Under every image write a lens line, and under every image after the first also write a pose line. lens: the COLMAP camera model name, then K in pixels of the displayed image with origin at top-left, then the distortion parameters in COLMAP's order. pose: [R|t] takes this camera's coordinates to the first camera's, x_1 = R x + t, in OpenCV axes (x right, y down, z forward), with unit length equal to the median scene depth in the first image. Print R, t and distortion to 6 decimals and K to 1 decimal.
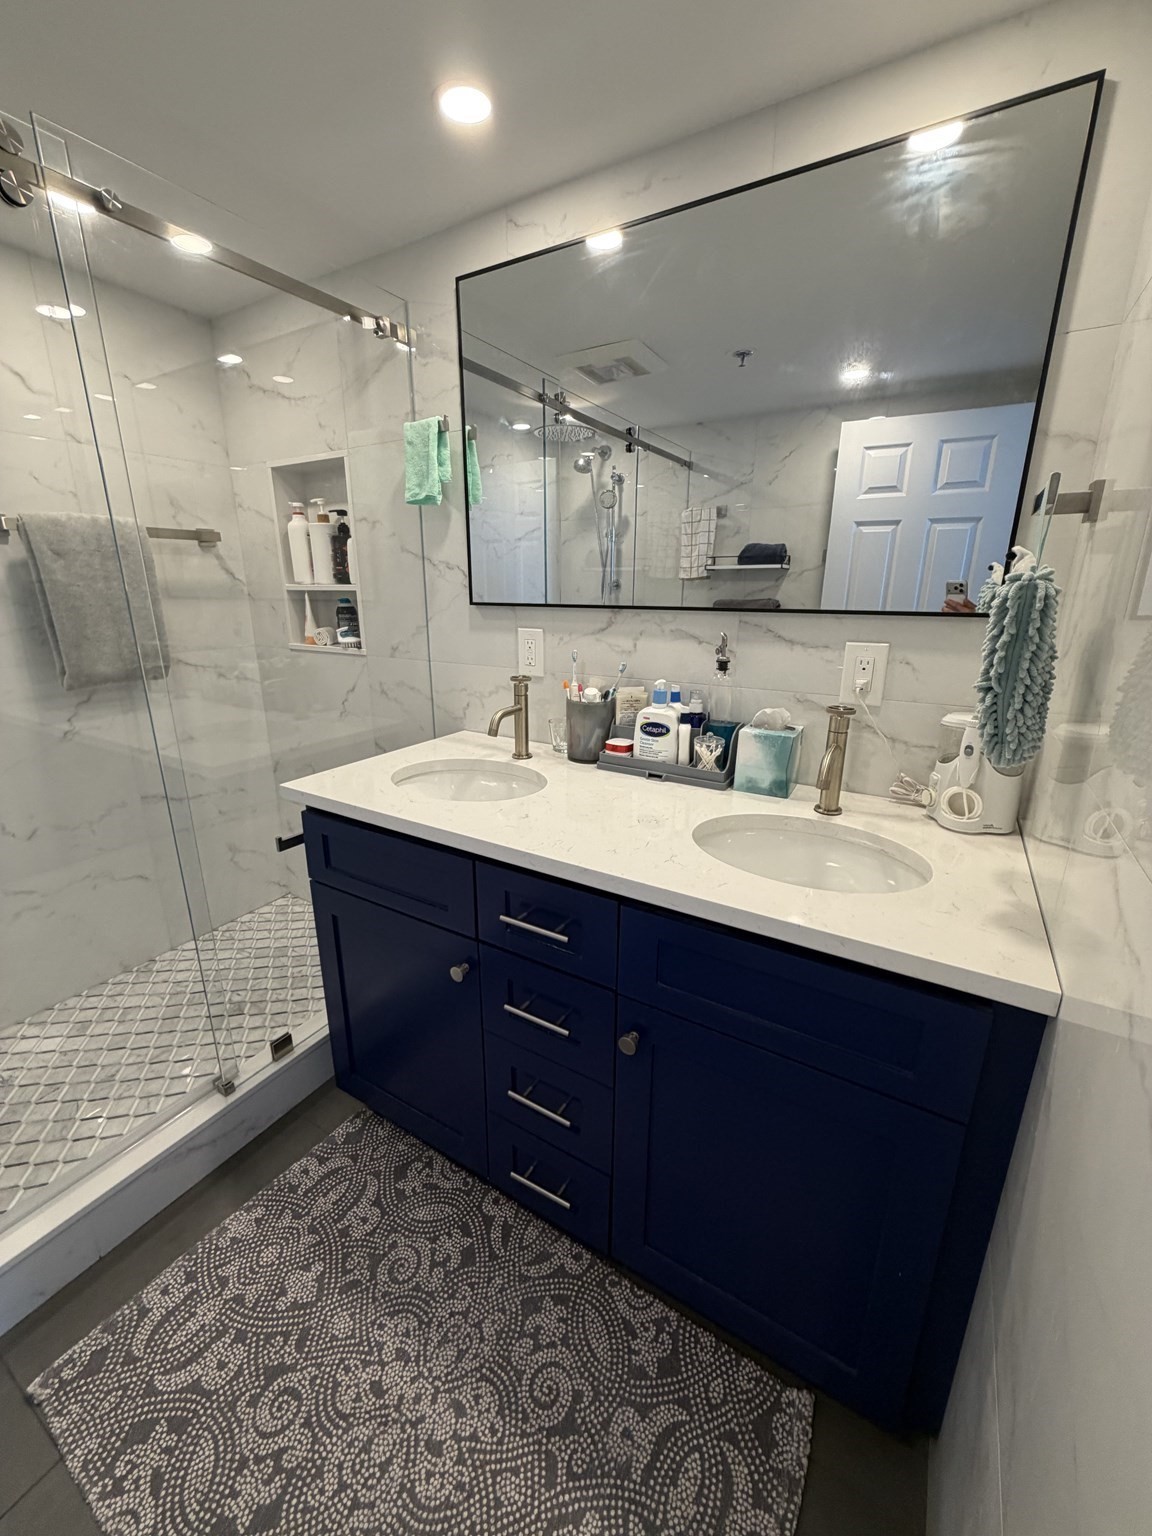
lens RADIAL K [[613.3, 0, 580.4], [0, 613.3, 765.1], [0, 0, 1]] dist [-0.000055, -0.000262]
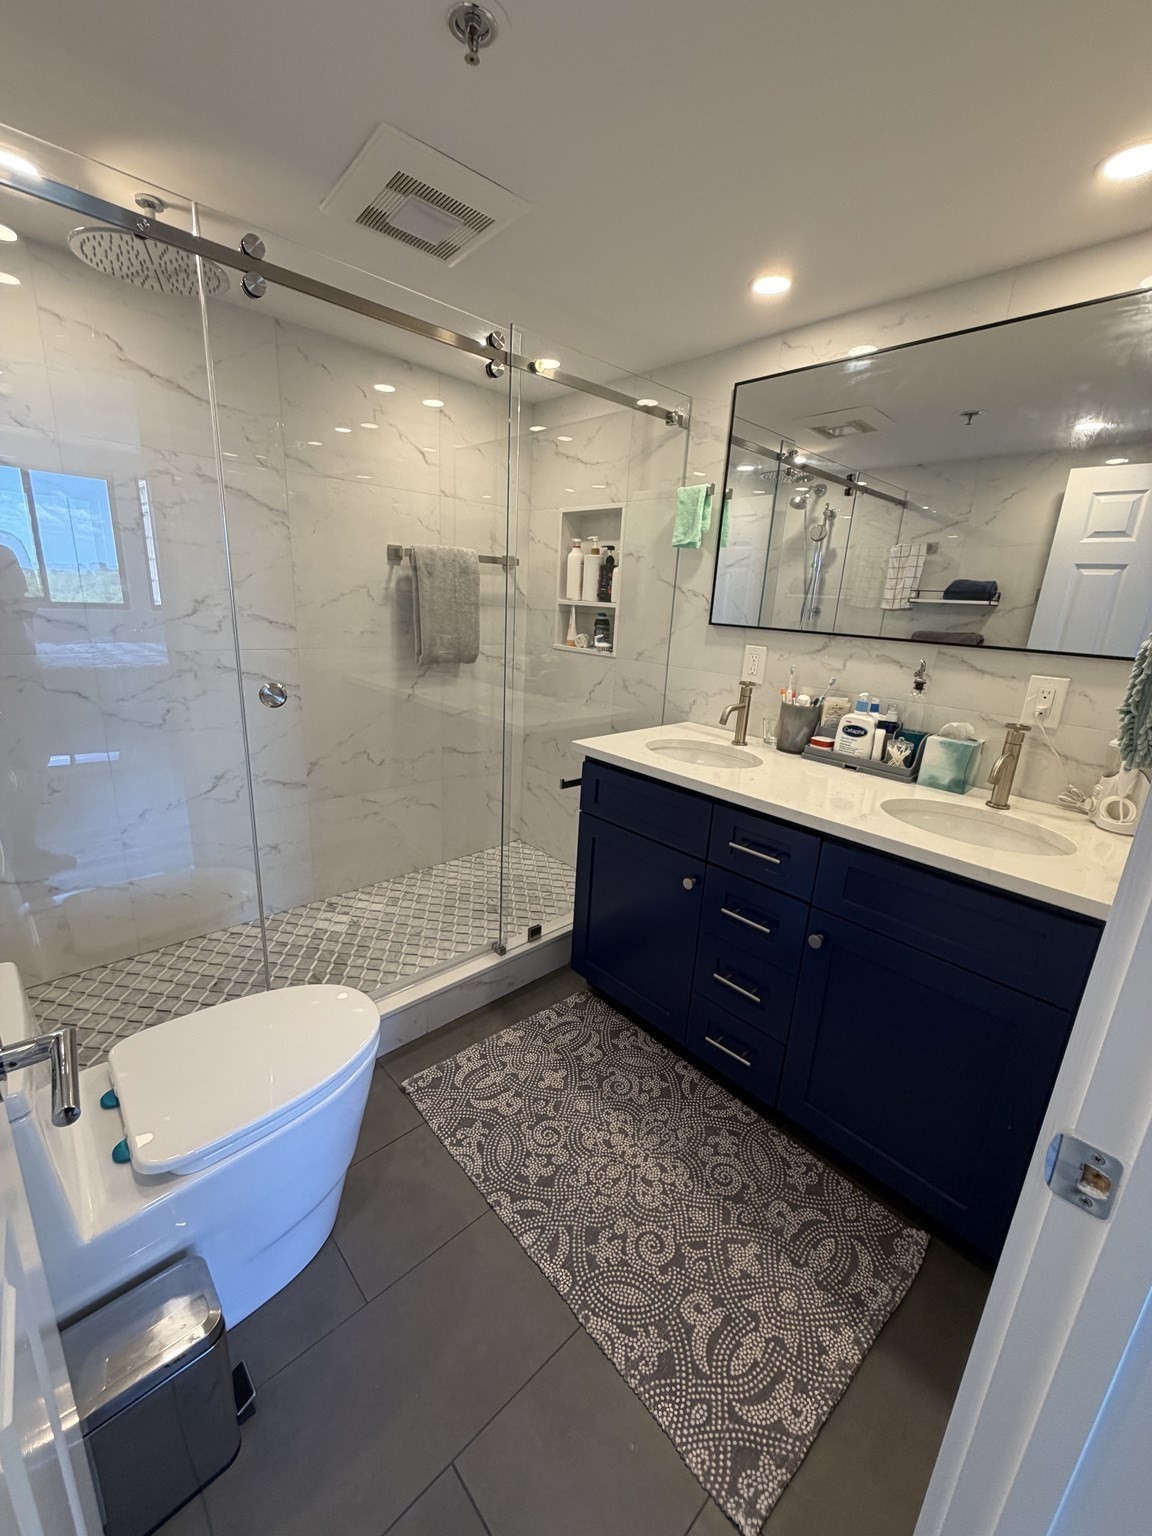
lens RADIAL K [[613.3, 0, 580.4], [0, 613.3, 765.1], [0, 0, 1]] dist [-0.000055, -0.000262]
pose [[0.960448, 0.118524, -0.251975, -0.093122], [-0.123922, 0.992276, -0.005607, 0.086152], [0.249364, 0.036610, 0.967717, -0.361134]]
